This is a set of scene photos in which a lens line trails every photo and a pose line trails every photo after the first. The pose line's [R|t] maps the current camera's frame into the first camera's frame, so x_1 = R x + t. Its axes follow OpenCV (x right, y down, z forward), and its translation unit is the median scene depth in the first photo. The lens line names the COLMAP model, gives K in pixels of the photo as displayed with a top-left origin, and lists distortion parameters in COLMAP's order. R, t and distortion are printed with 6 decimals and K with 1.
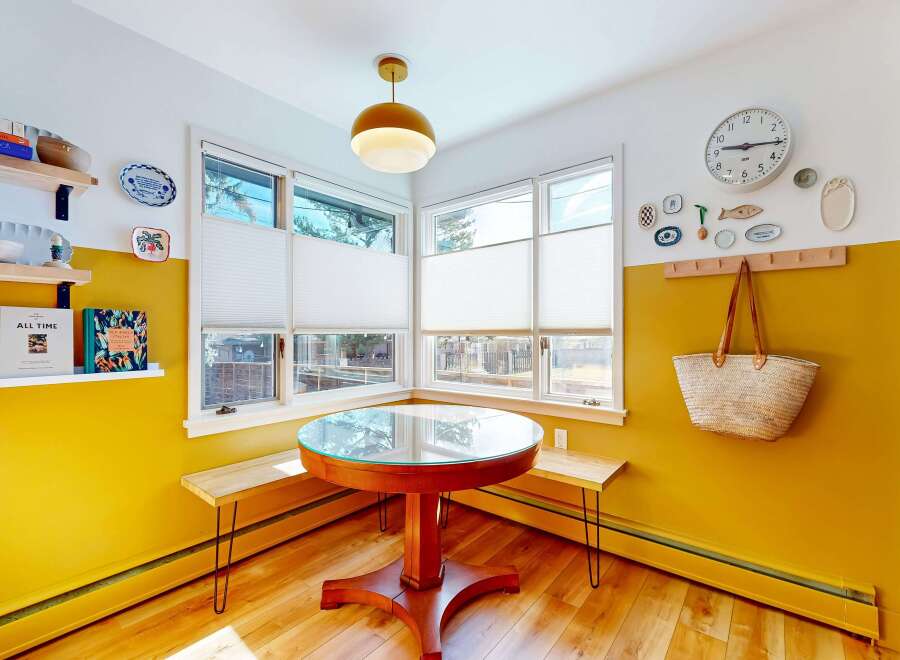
lens RADIAL K [[389.5, 0, 459.0], [0, 389.5, 331.4], [0, 0, 1]] dist [-0.002075, 0.000029]
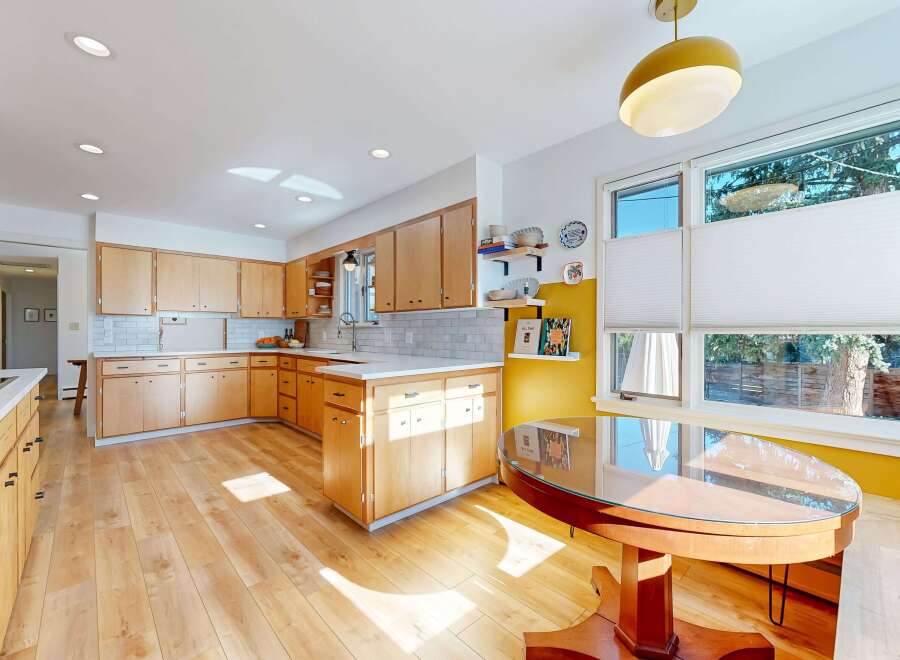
lens RADIAL K [[389.5, 0, 451.5], [0, 389.5, 331.7], [0, 0, 1]] dist [-0.002075, 0.000029]
pose [[-0.130911, 0.001663, -0.991393, 0.773732], [0.002632, 0.999996, 0.001330, -0.001423], [0.991391, -0.002435, -0.130915, 0.734924]]
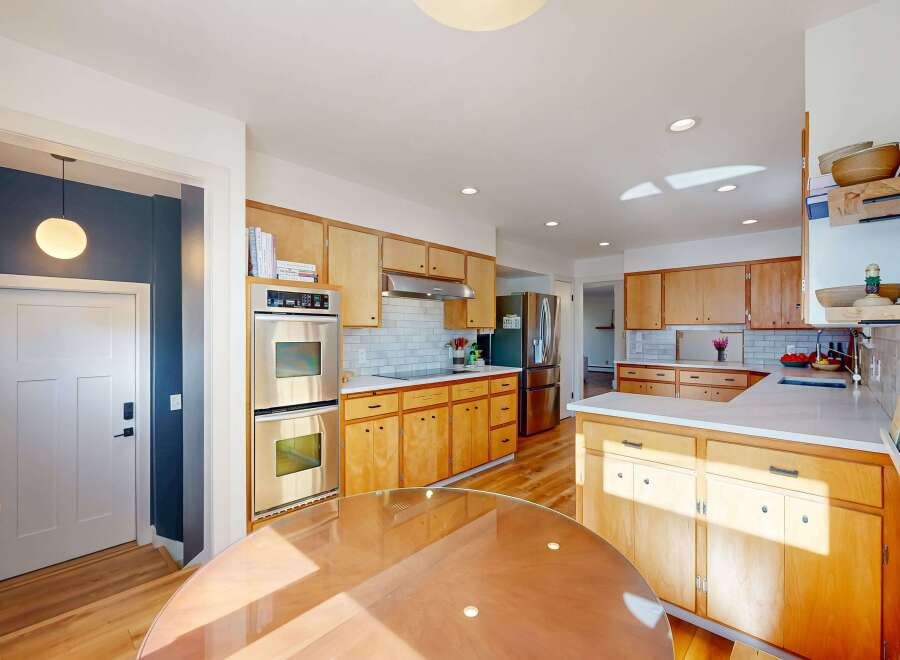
lens RADIAL K [[398.6, 0, 445.7], [0, 398.6, 333.8], [0, 0, 1]] dist [-0.005147, -0.000430]
pose [[-0.996950, -0.001426, 0.078024, -0.189411], [-0.001397, 0.999999, 0.000427, -0.080245], [-0.078025, 0.000316, -0.996951, 1.557879]]
